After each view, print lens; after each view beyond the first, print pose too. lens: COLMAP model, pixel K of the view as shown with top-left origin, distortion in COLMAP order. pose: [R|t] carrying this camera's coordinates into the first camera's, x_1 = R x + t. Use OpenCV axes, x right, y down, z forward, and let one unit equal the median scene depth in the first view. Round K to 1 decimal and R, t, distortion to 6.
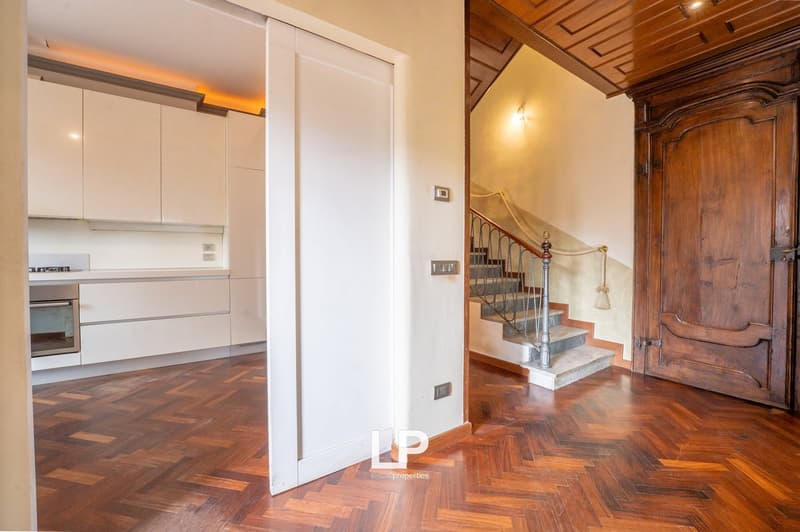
lens RADIAL K [[334.2, 0, 400.4], [0, 334.2, 263.4], [0, 0, 1]] dist [-0.028318, 0.000205]
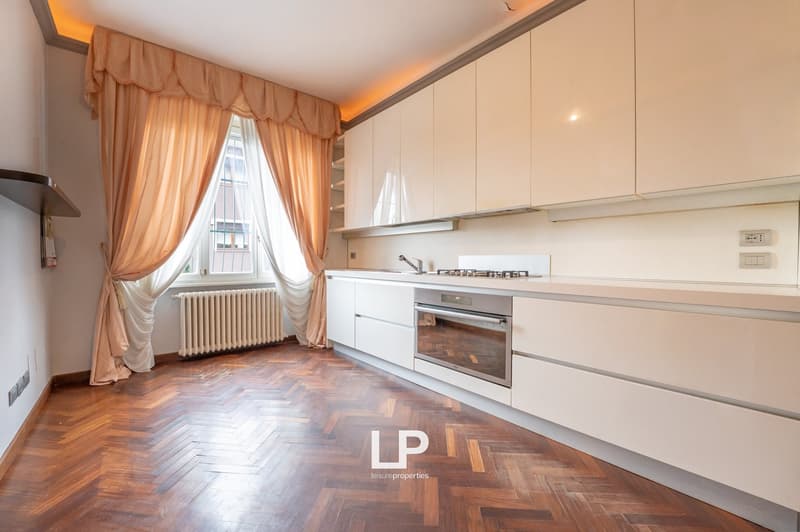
lens RADIAL K [[334.2, 0, 400.4], [0, 334.2, 263.4], [0, 0, 1]] dist [-0.028318, 0.000205]
pose [[0.096023, 0.016962, -0.995235, -0.264758], [-0.024175, 0.999600, 0.014704, -0.012964], [0.995086, 0.022648, 0.096394, 0.645452]]
